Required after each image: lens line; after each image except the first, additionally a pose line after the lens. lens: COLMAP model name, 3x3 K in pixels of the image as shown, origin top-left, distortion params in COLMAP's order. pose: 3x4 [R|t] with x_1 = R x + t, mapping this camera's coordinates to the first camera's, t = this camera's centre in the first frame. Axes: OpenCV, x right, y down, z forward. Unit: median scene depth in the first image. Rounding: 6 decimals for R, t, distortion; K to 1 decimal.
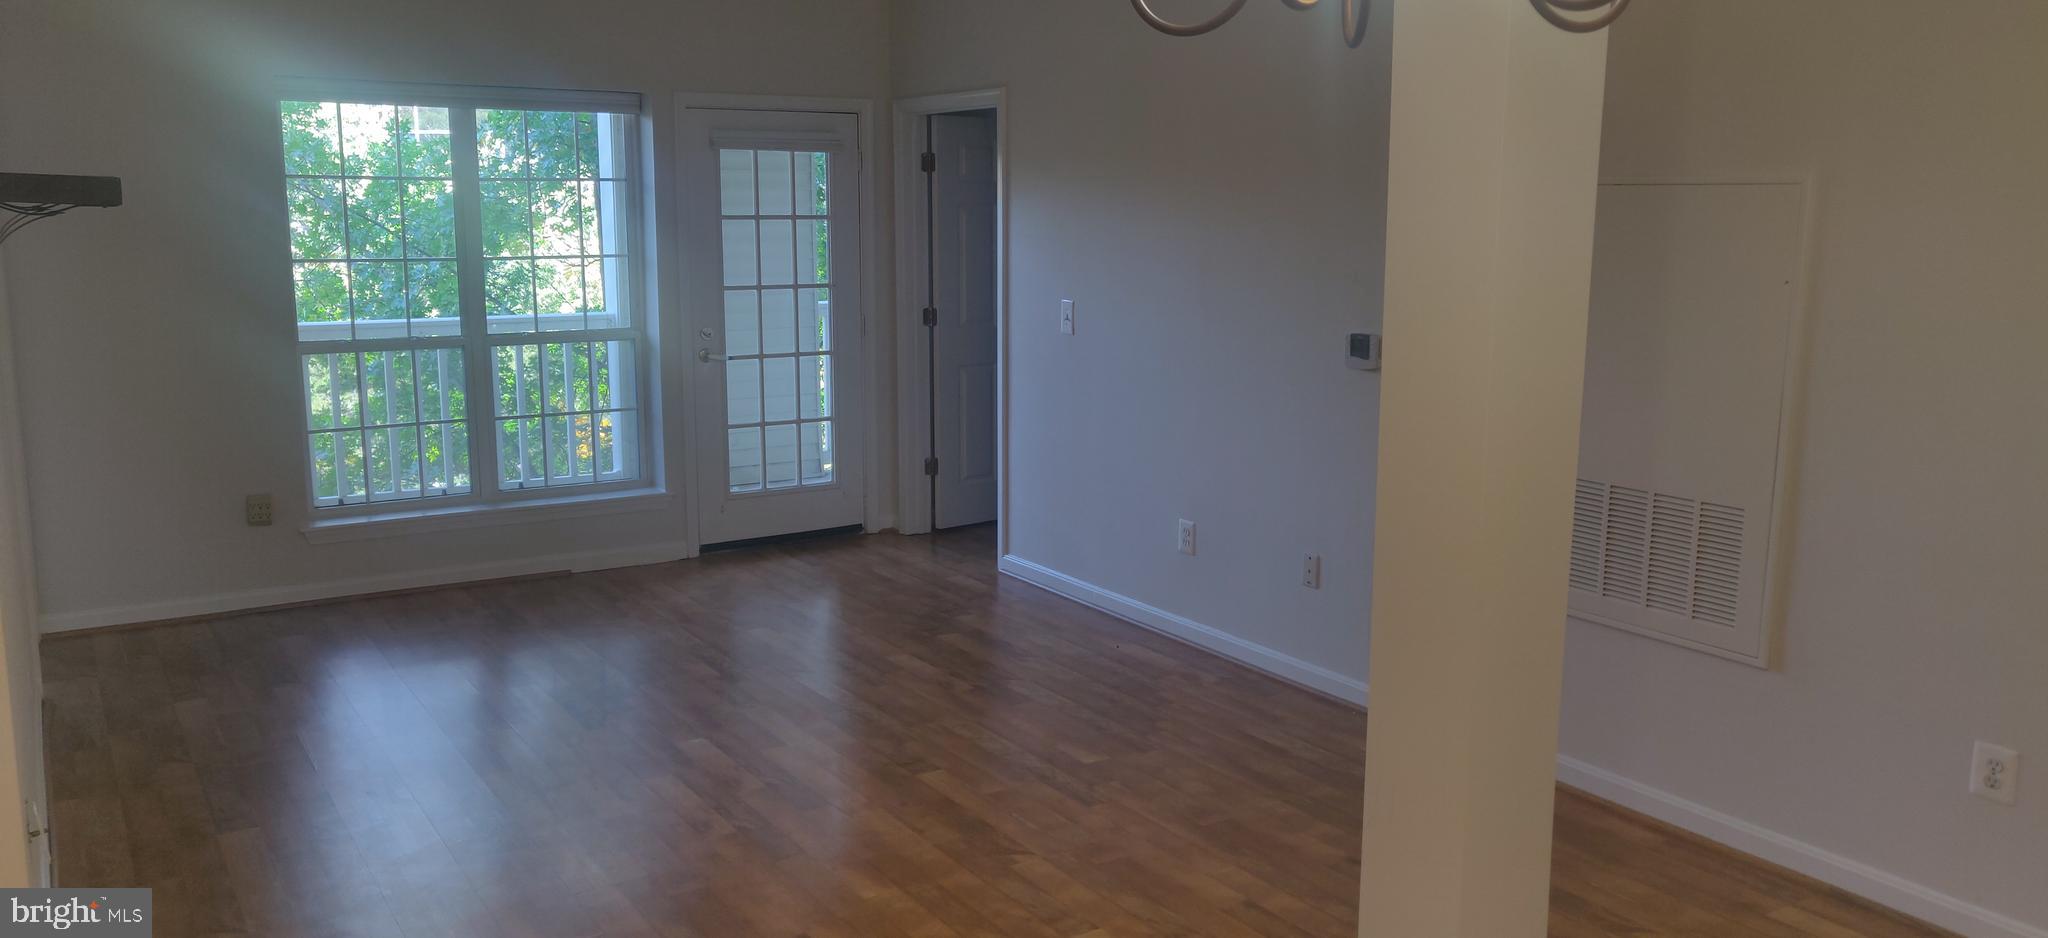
lens RADIAL K [[1546.7, 0, 1024.0], [0, 1546.7, 469.0], [0, 0, 1]] dist [0.007445, 0.009760]
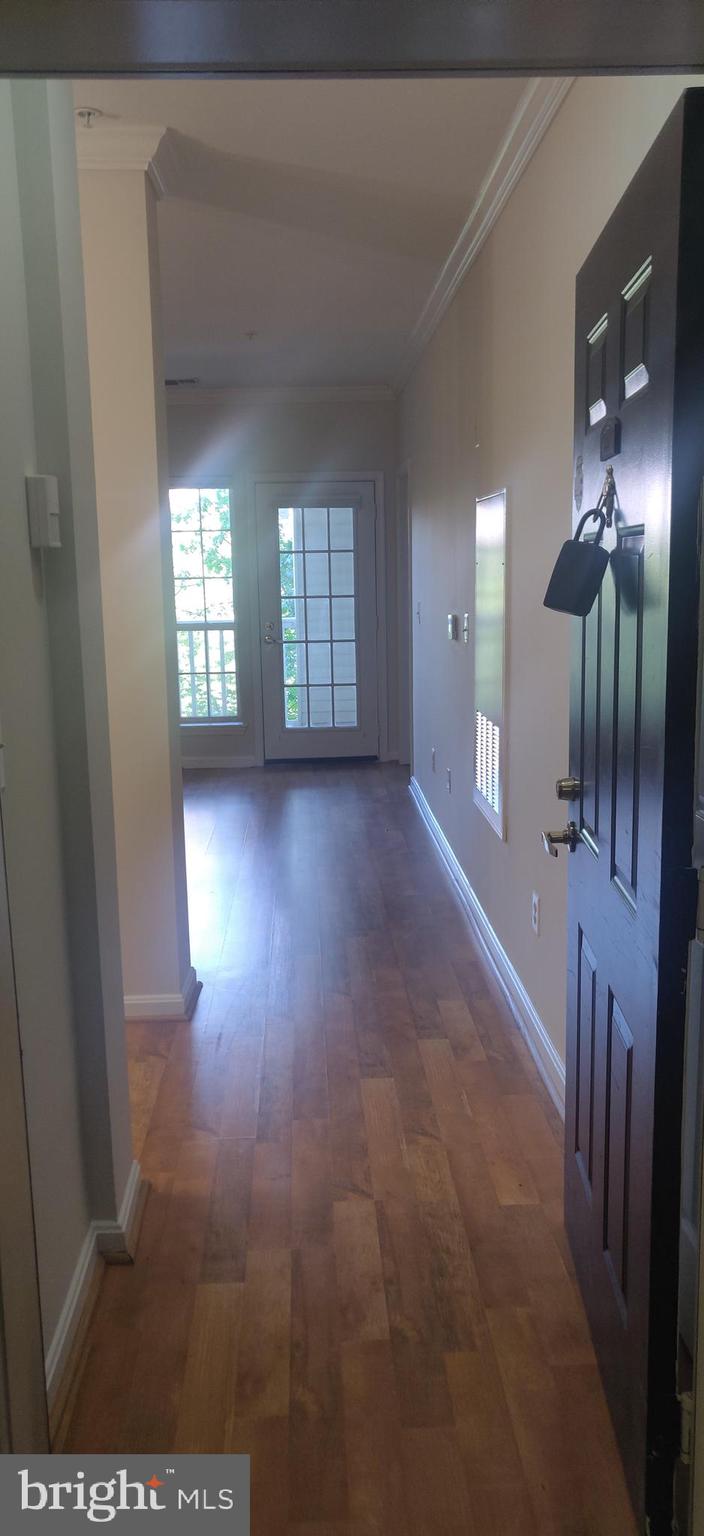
lens RADIAL K [[1160.0, 0, 352.0], [0, 1160.0, 768.0], [0, 0, 1]] dist [0.007445, 0.009760]
pose [[0.861657, 0.078903, -0.501320, 0.487557], [-0.072029, 0.996853, 0.033093, 0.013053], [0.502354, 0.007595, 0.864629, 0.014885]]
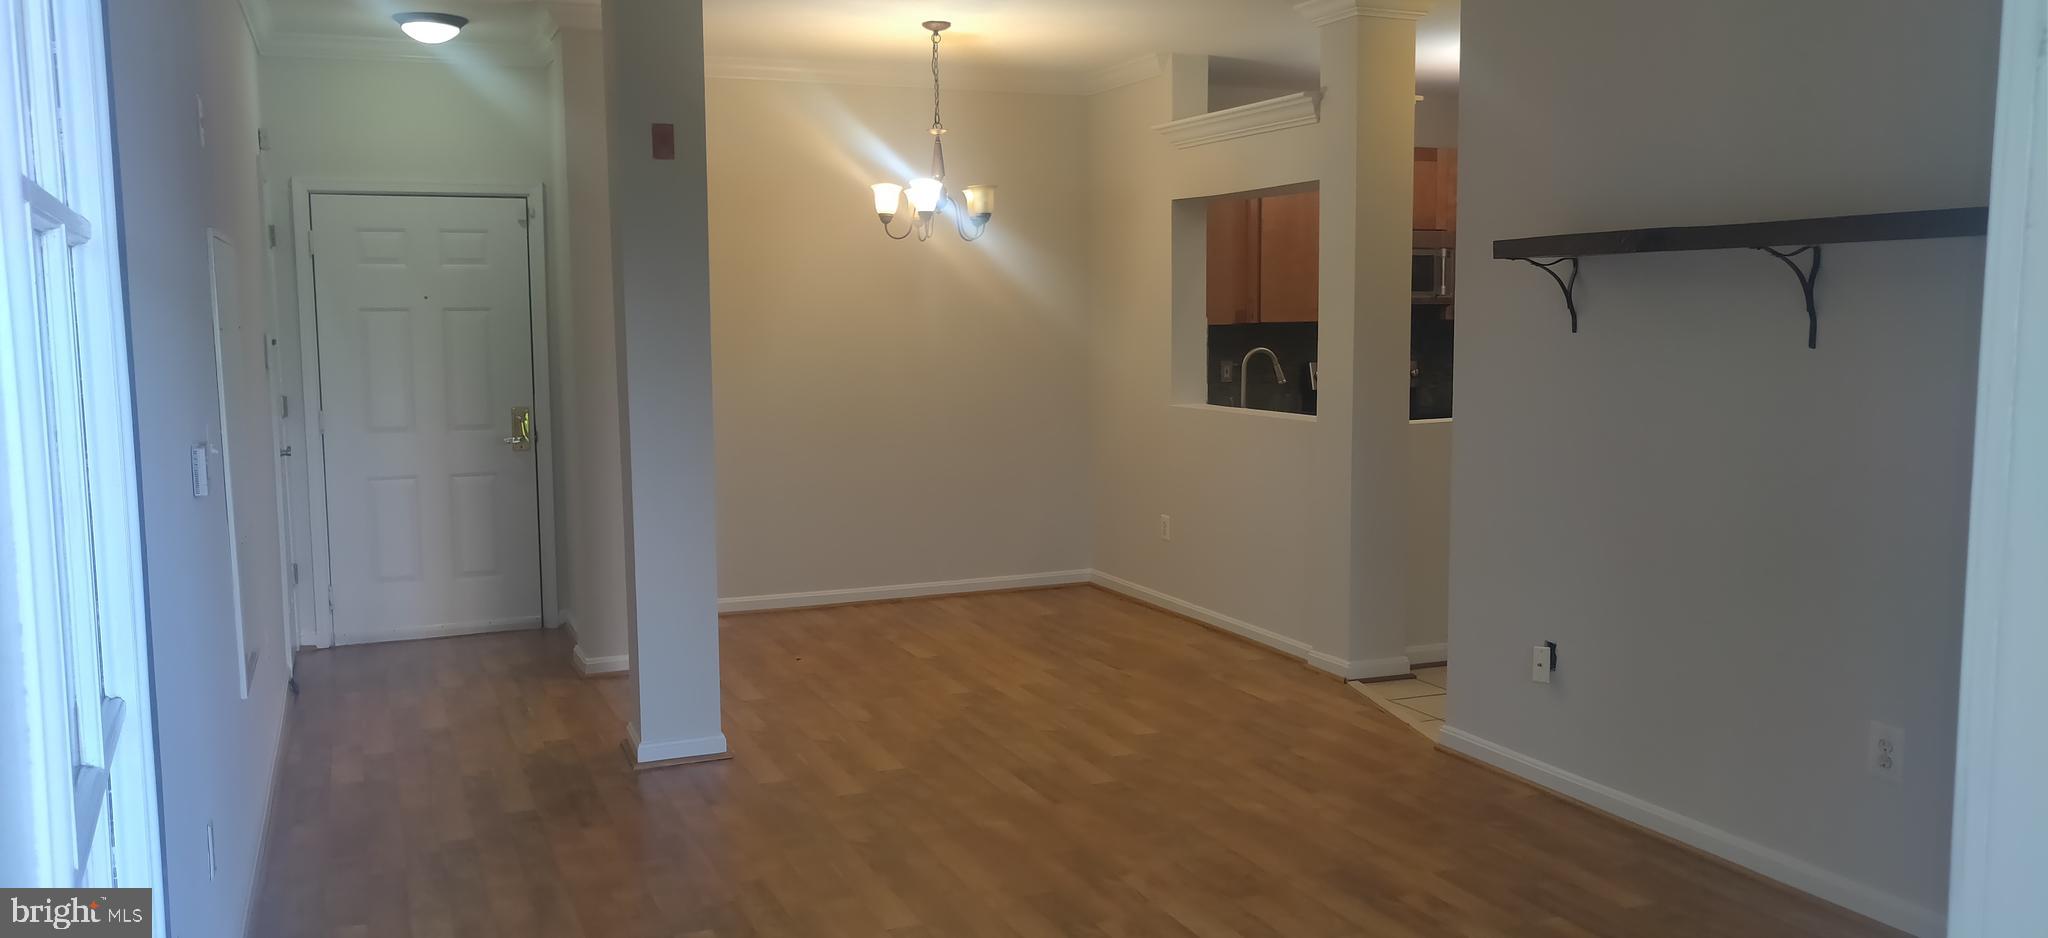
lens RADIAL K [[1546.7, 0, 1024.0], [0, 1546.7, 469.0], [0, 0, 1]] dist [0.007445, 0.009760]
pose [[-0.985676, -0.011370, 0.168264, -0.192544], [0.035781, 0.960912, 0.274531, -0.196034], [-0.164809, 0.276620, -0.946742, 1.250882]]
